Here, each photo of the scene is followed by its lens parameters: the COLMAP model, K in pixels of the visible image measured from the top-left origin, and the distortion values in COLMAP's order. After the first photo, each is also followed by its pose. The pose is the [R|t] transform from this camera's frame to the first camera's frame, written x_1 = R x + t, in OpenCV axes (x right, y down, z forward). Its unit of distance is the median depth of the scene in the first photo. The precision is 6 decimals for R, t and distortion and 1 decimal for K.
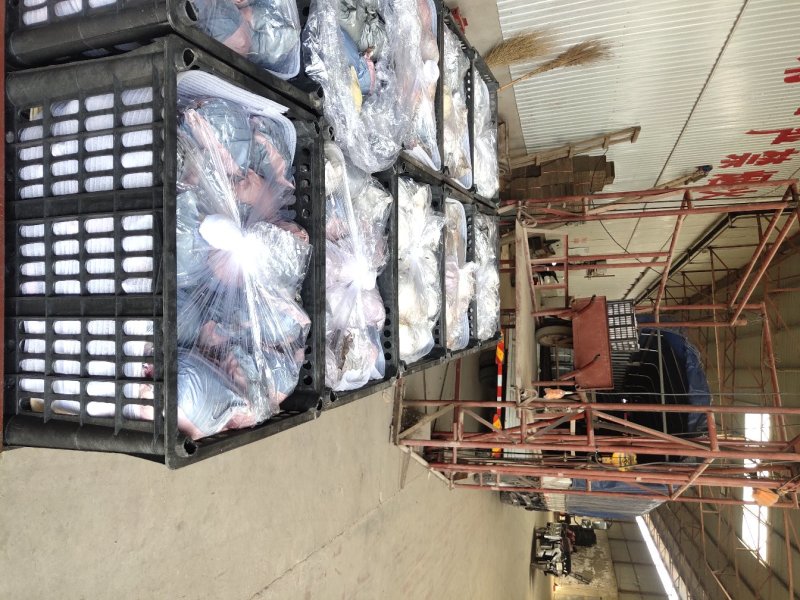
lens RADIAL K [[610.4, 0, 397.0], [0, 610.4, 300.1], [0, 0, 1]] dist [0.026977, -0.016017]
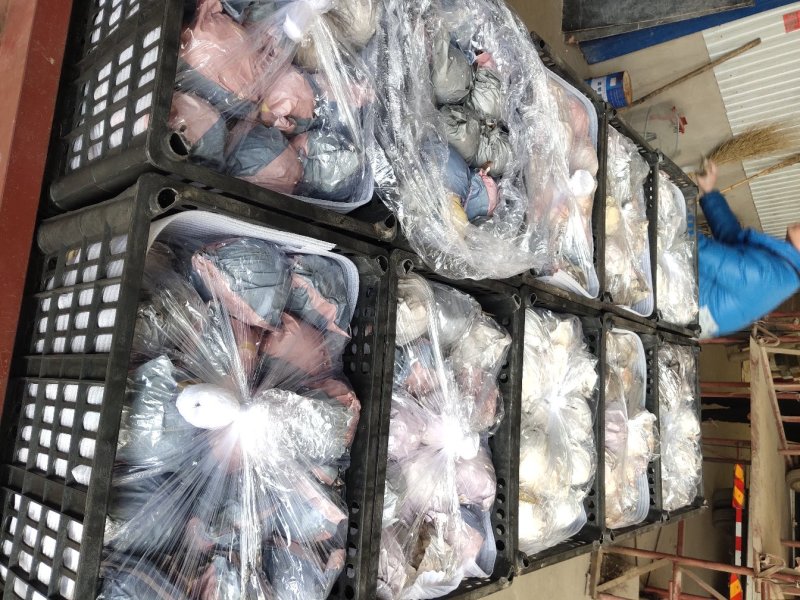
lens RADIAL K [[610.4, 0, 397.0], [0, 610.4, 300.1], [0, 0, 1]] dist [0.026977, -0.016017]
pose [[0.938403, 0.009124, -0.345422, 0.104374], [-0.065918, 0.986020, -0.153035, -0.069340], [0.339197, 0.166378, 0.925885, 0.164694]]
